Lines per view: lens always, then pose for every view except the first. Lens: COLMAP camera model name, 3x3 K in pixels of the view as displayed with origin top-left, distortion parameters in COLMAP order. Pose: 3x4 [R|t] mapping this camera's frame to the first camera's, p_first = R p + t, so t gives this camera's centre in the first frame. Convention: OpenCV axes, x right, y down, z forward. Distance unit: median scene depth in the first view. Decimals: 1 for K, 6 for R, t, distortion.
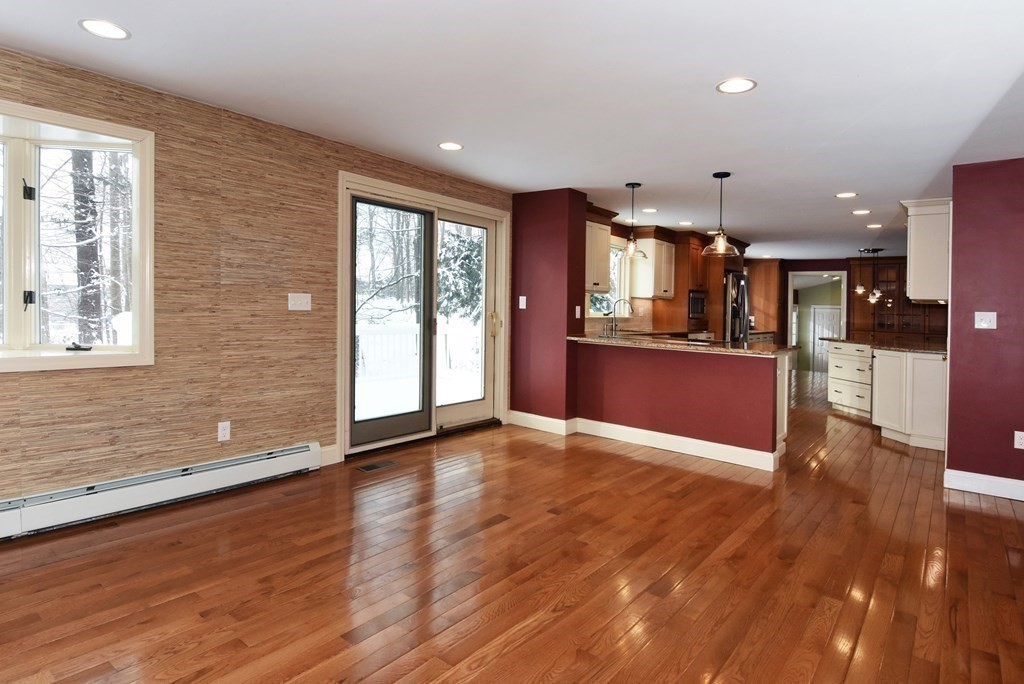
lens RADIAL K [[552.2, 0, 515.4], [0, 552.2, 321.5], [0, 0, 1]] dist [-0.014726, -0.005937]
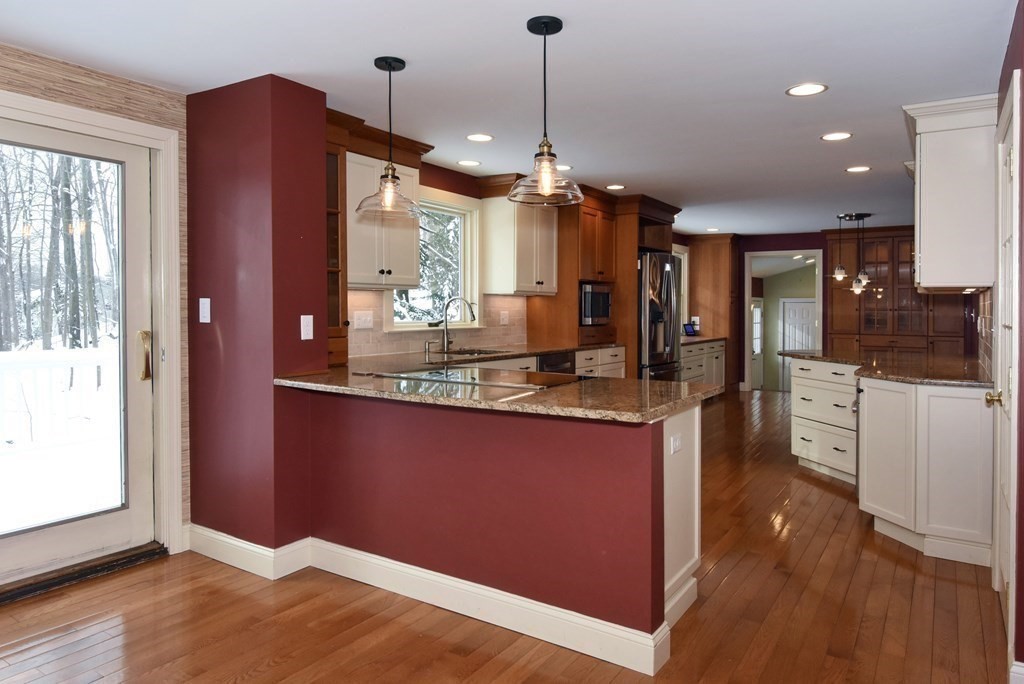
lens RADIAL K [[684.1, 0, 522.9], [0, 684.1, 347.2], [0, 0, 1]] dist [-0.021573, -0.007446]
pose [[0.992362, -0.032099, 0.119111, 0.228251], [0.028185, 0.999011, 0.034400, -0.014354], [-0.120097, -0.030780, 0.992285, 0.350026]]
